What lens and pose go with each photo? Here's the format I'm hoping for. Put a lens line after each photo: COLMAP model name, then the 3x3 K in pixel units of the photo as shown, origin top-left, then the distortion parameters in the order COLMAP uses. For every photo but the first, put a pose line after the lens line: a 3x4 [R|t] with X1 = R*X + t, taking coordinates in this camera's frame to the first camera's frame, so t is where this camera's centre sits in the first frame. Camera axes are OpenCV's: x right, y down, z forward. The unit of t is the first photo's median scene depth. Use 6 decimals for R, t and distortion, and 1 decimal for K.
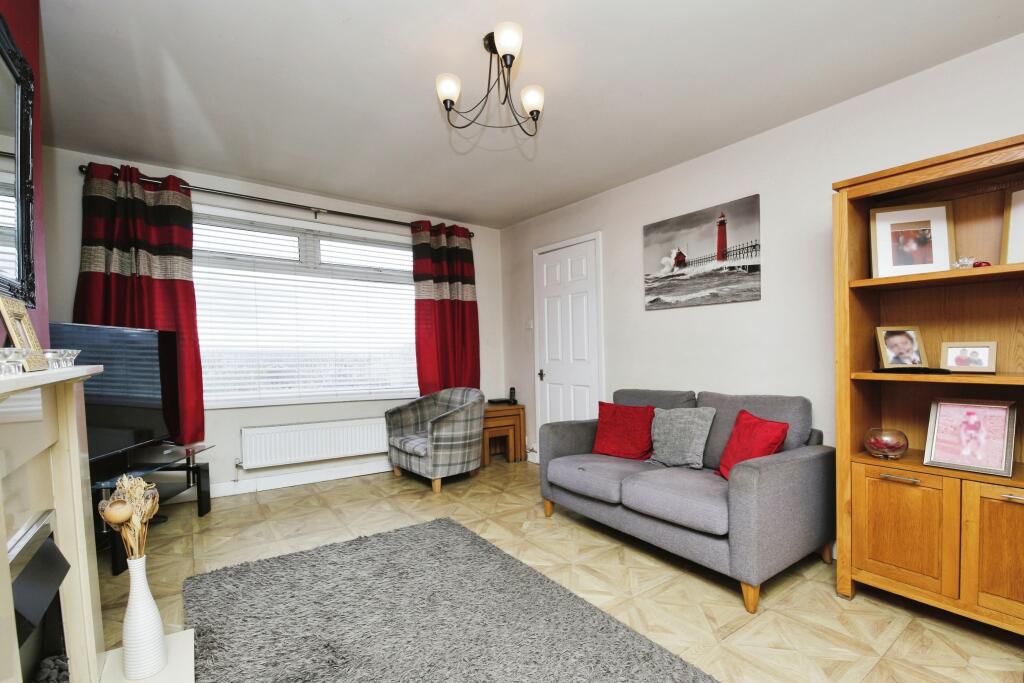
lens RADIAL K [[449.7, 0, 509.9], [0, 449.7, 355.1], [0, 0, 1]] dist [-0.012041, -0.001980]
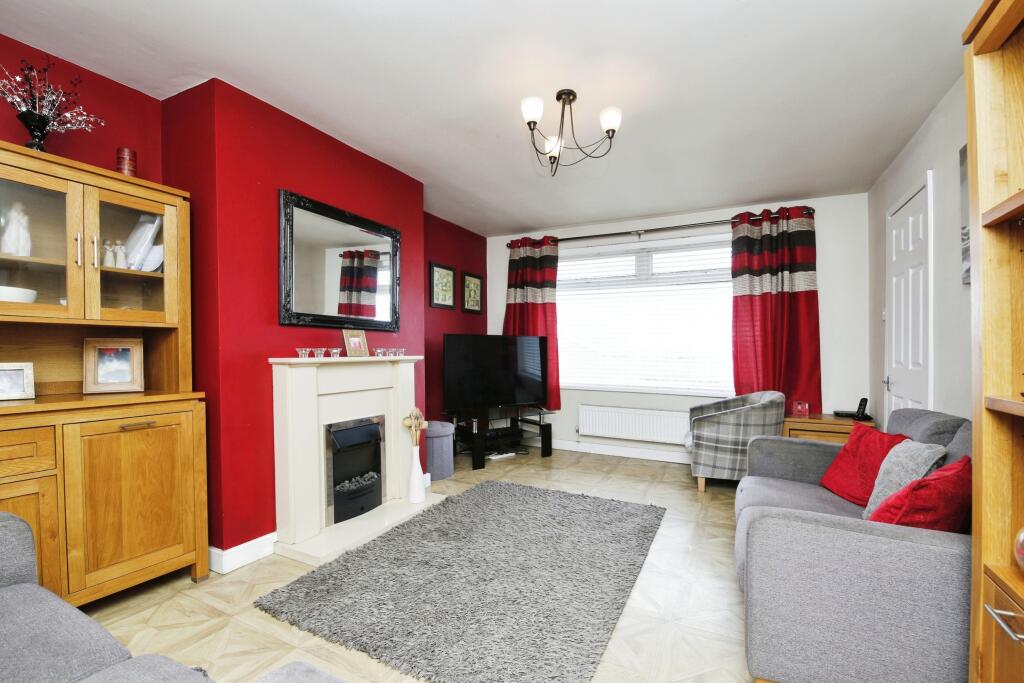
lens RADIAL K [[449.7, 0, 519.0], [0, 449.7, 352.3], [0, 0, 1]] dist [-0.012041, -0.001980]
pose [[0.471827, 0.011125, -0.881621, 0.507934], [-0.010209, 0.999922, 0.007154, -0.006966], [0.881632, 0.005625, 0.471904, 0.160553]]
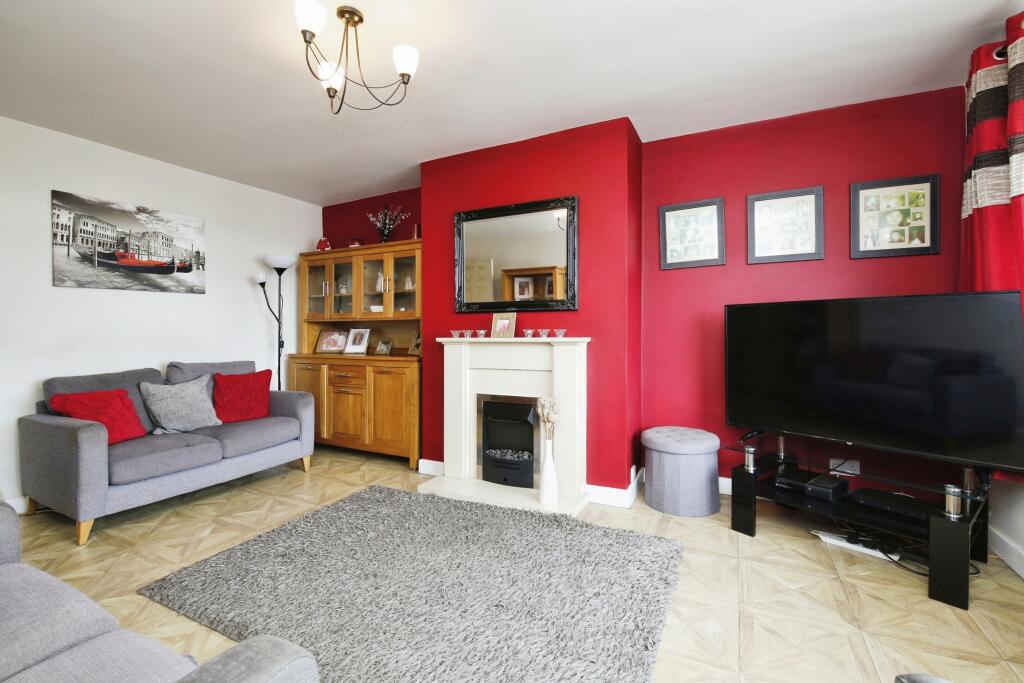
lens RADIAL K [[449.7, 0, 517.8], [0, 449.7, 330.7], [0, 0, 1]] dist [-0.012041, -0.001980]
pose [[-0.881104, 0.009018, -0.472837, 0.069085], [0.008084, 0.999959, 0.004006, -0.006732], [0.472854, -0.000293, -0.881141, 1.024831]]
